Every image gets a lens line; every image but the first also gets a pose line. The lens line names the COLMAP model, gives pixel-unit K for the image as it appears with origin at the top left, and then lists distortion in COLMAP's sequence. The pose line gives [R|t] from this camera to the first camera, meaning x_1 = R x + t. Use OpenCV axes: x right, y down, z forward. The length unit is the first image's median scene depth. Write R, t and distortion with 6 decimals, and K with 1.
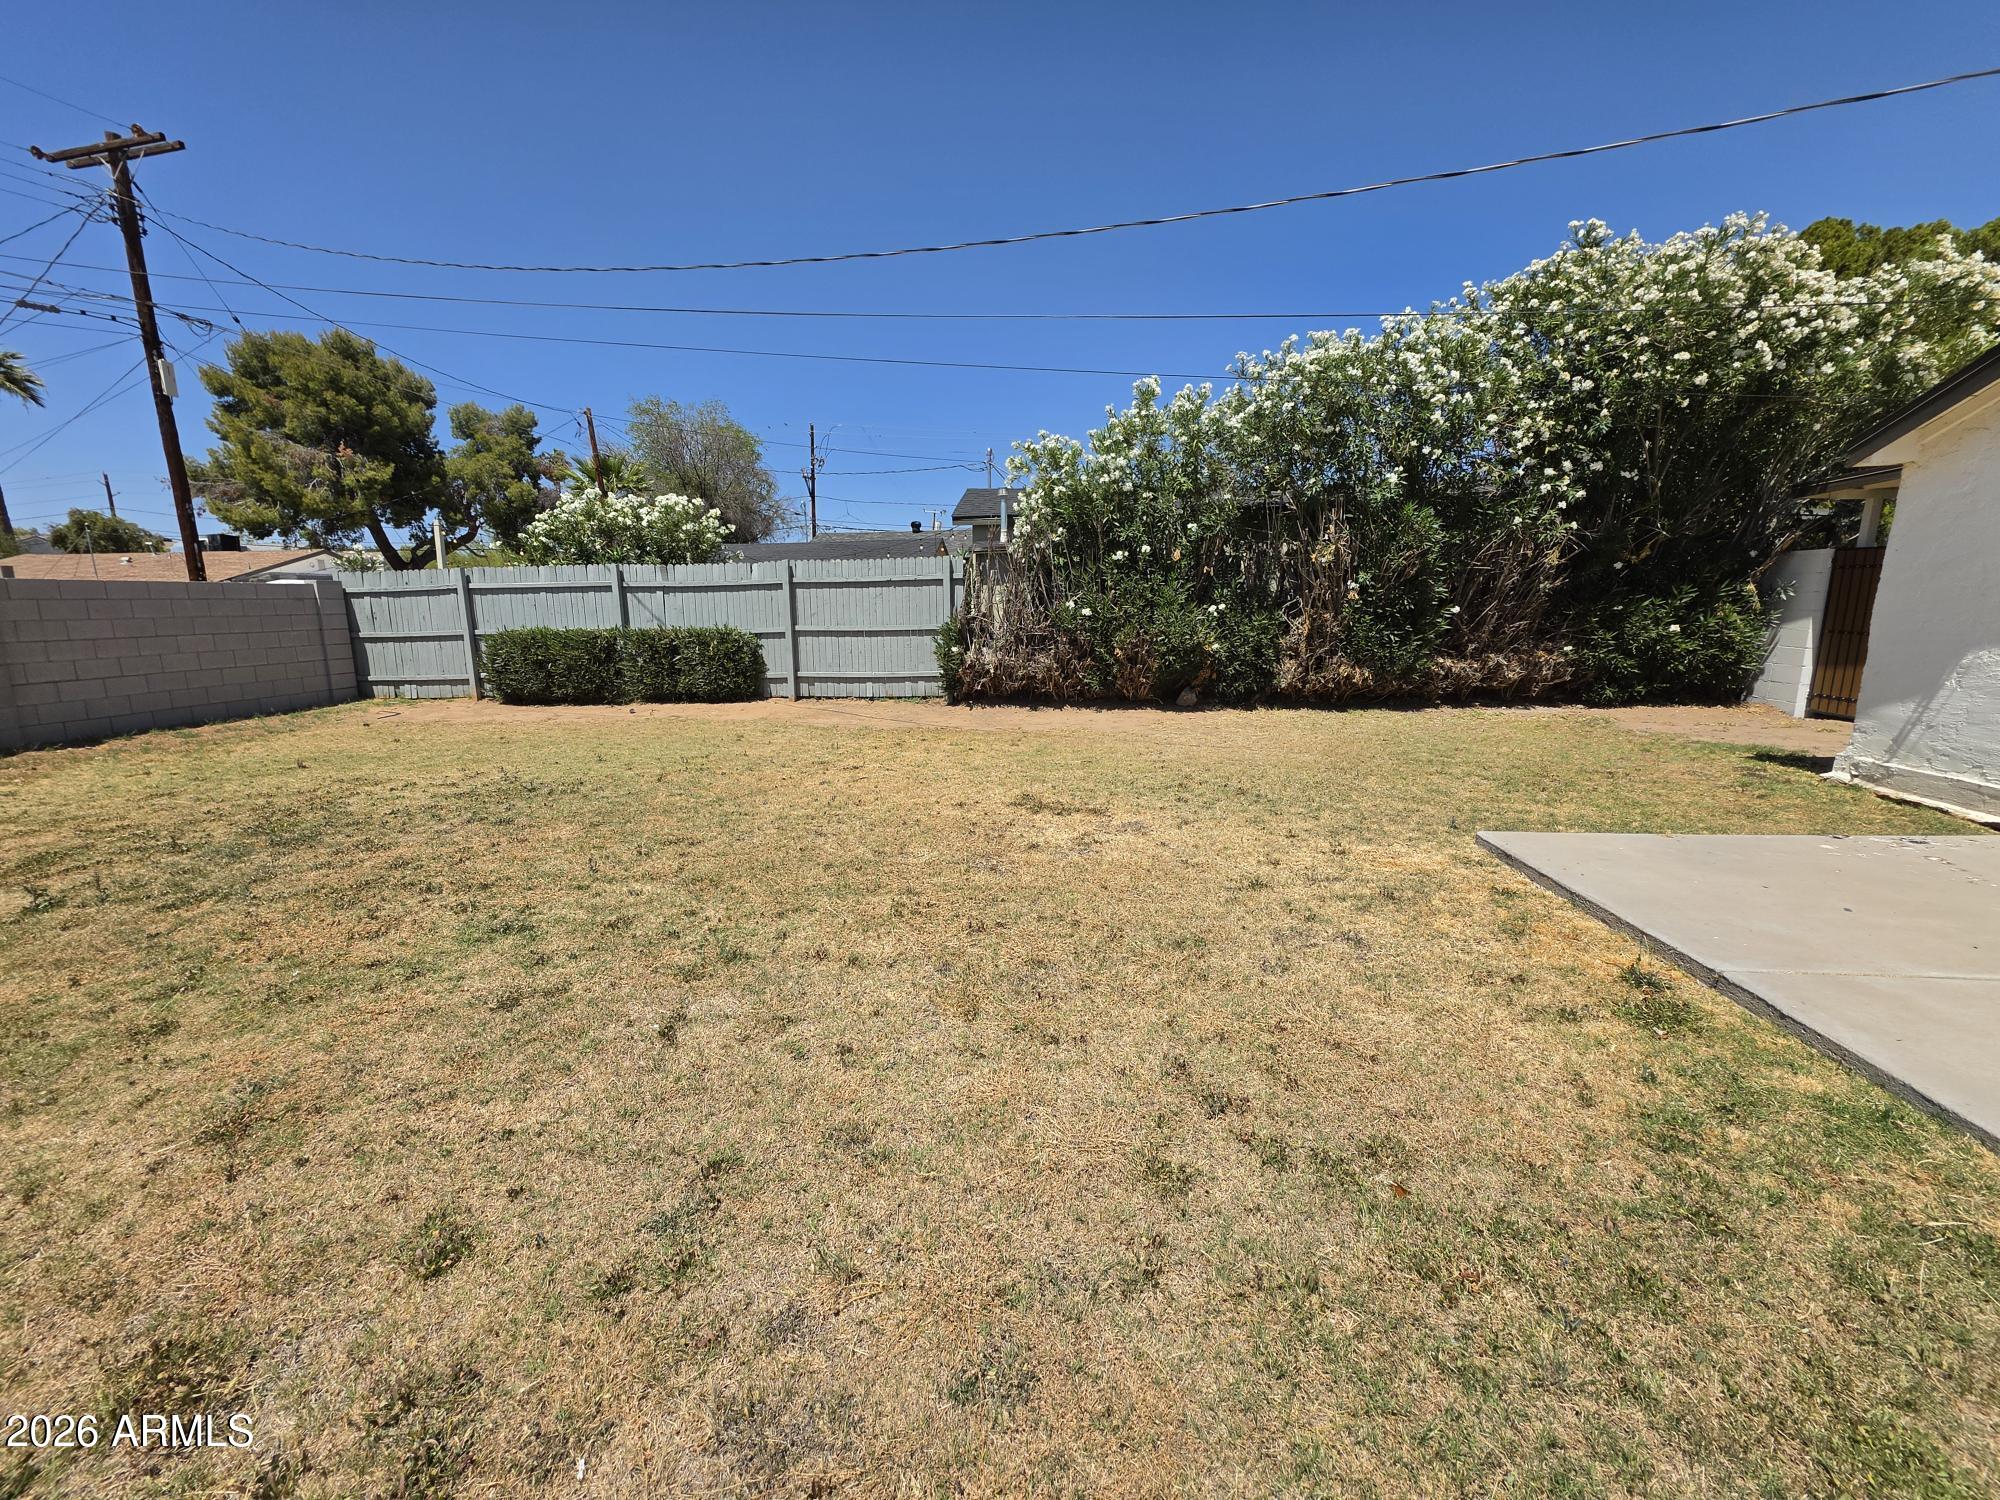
lens RADIAL K [[809.8, 0, 960.7], [0, 809.8, 743.4], [0, 0, 1]] dist [0.001163, 0.001093]
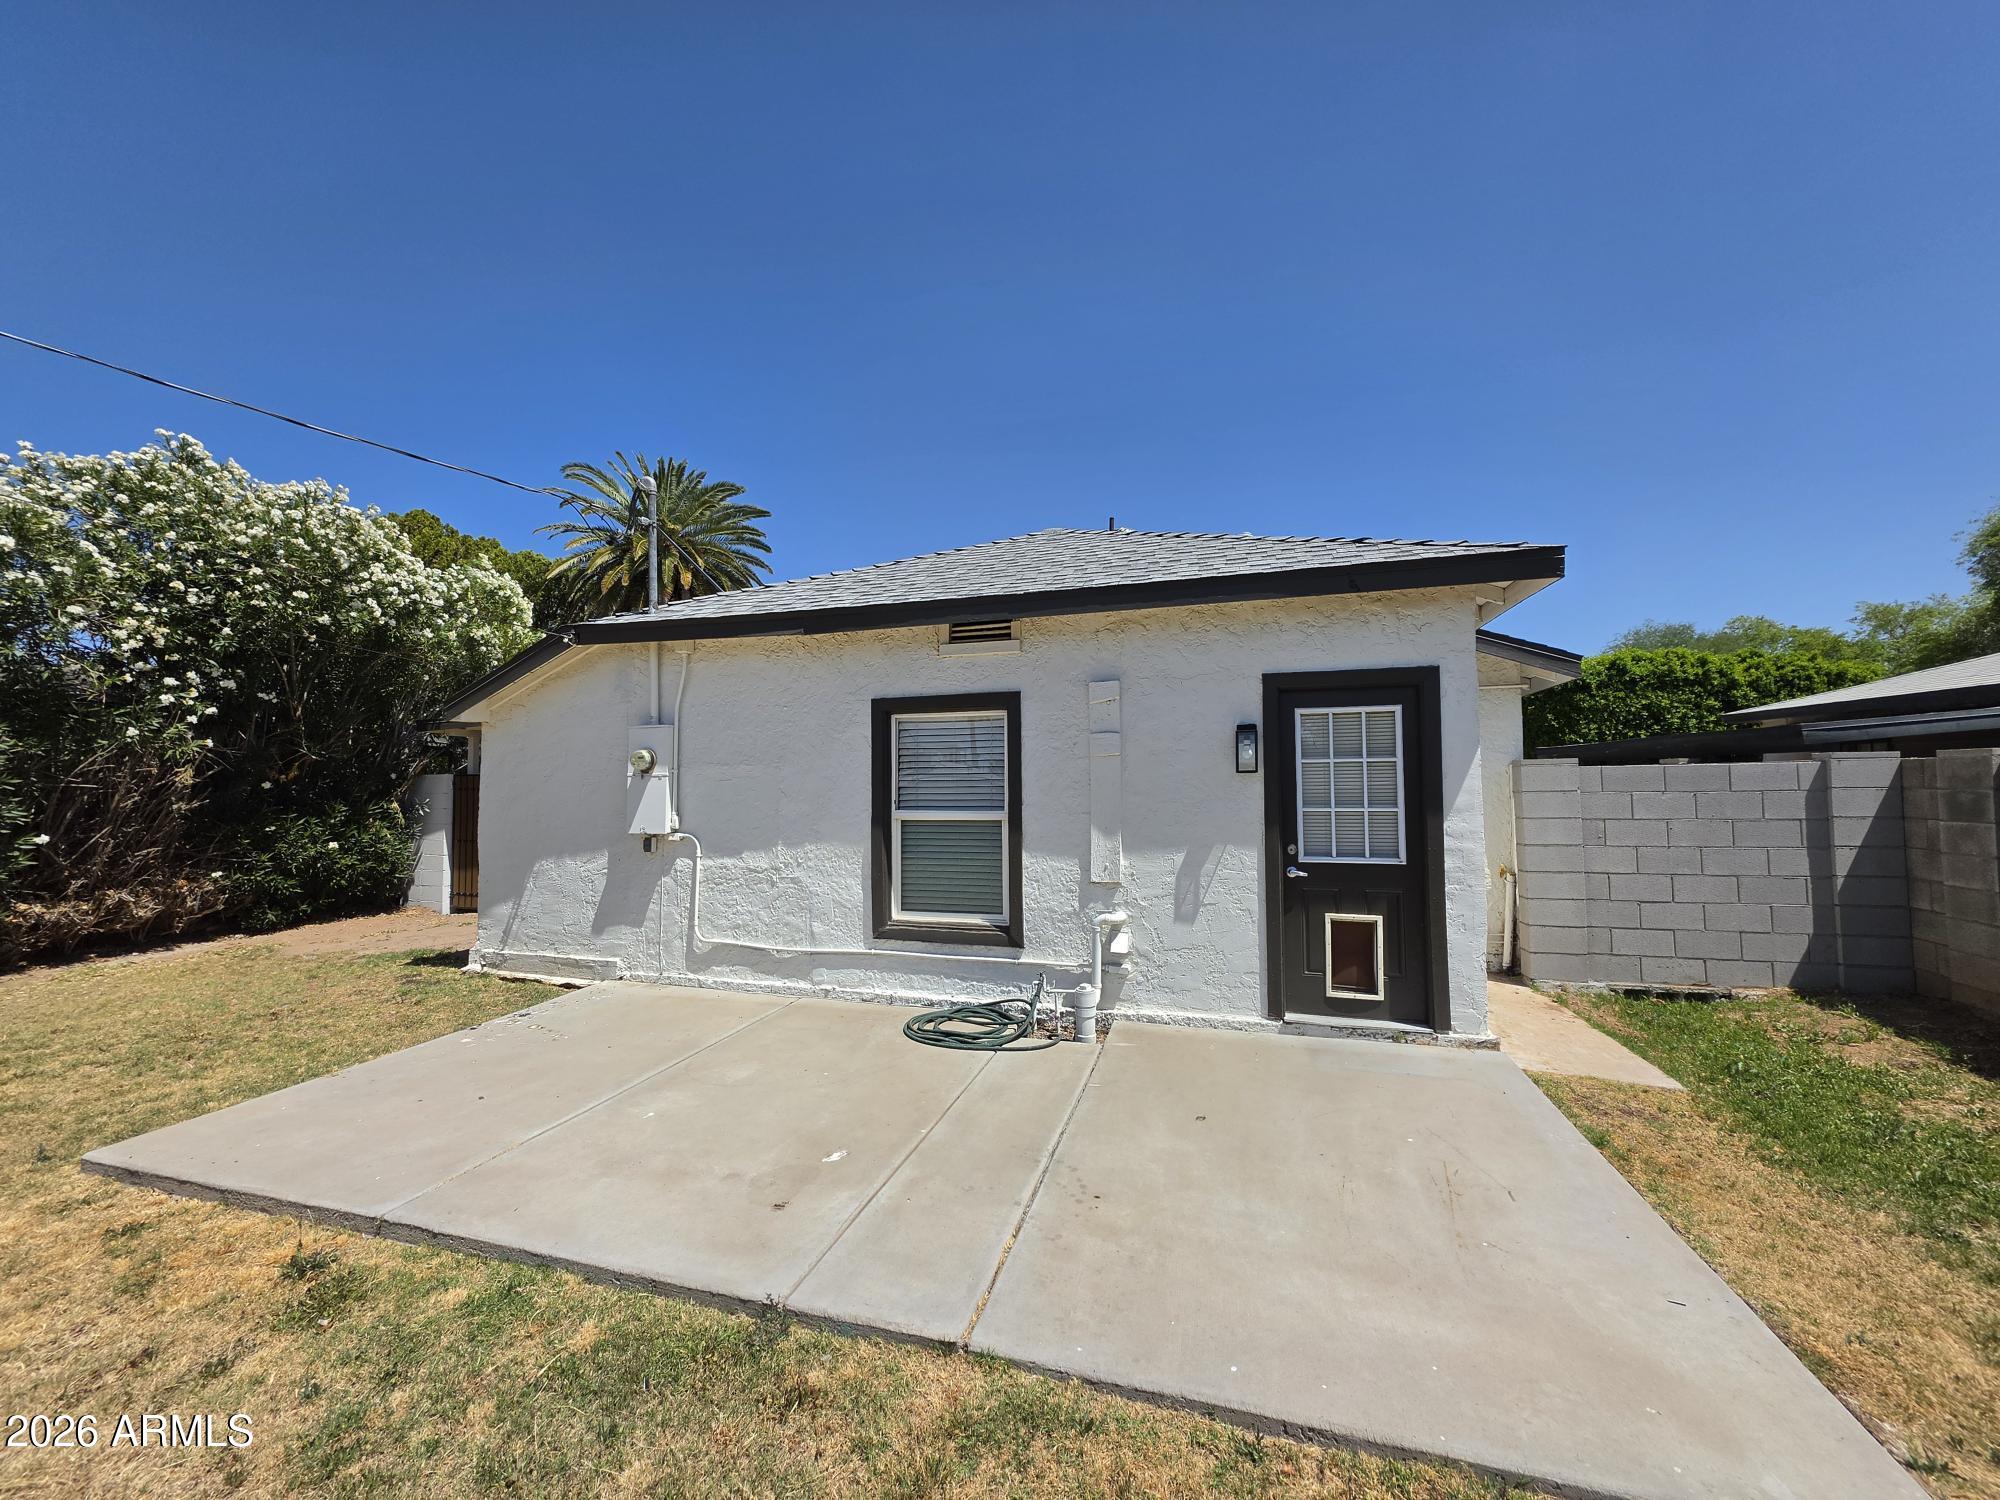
lens RADIAL K [[809.8, 0, 1010.2], [0, 809.8, 751.2], [0, 0, 1]] dist [0.001163, 0.001093]
pose [[0.169961, 0.047389, 0.984311, 0.014924], [0.179311, 0.980681, -0.078176, -0.032337], [-0.969000, 0.189785, 0.158180, -0.019639]]
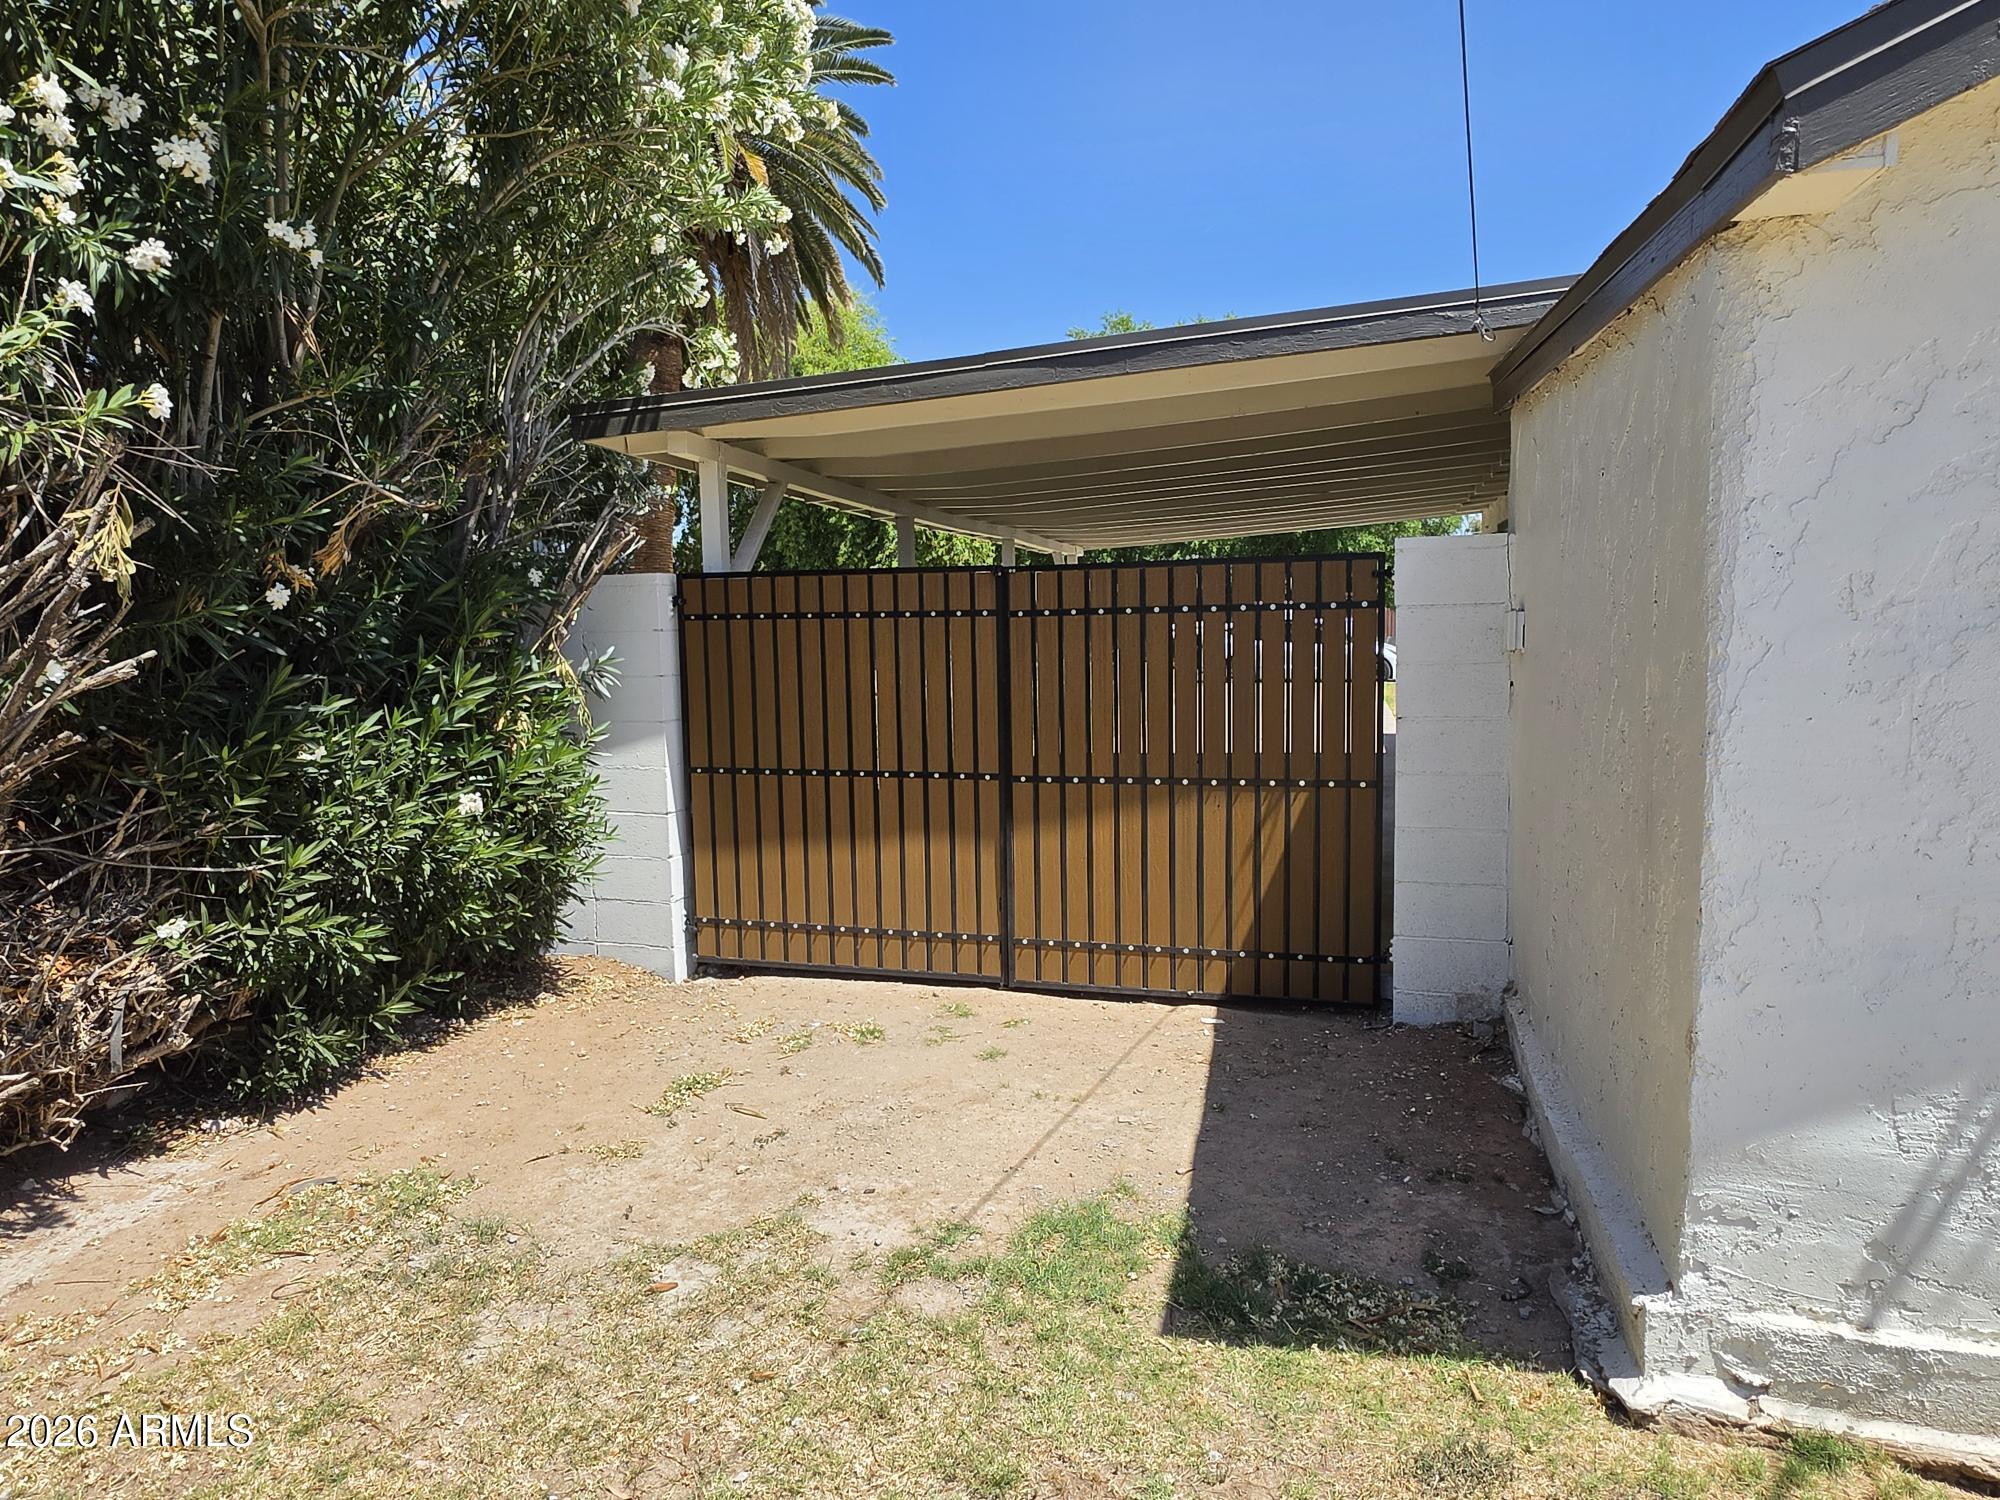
lens RADIAL K [[1251.1, 0, 1003.7], [0, 1251.1, 758.4], [0, 0, 1]] dist [-0.003066, -0.000858]
pose [[0.119828, -0.090908, 0.988624, 0.571275], [0.189776, 0.979534, 0.067070, -0.197665], [-0.974488, 0.179581, 0.134628, 0.958143]]
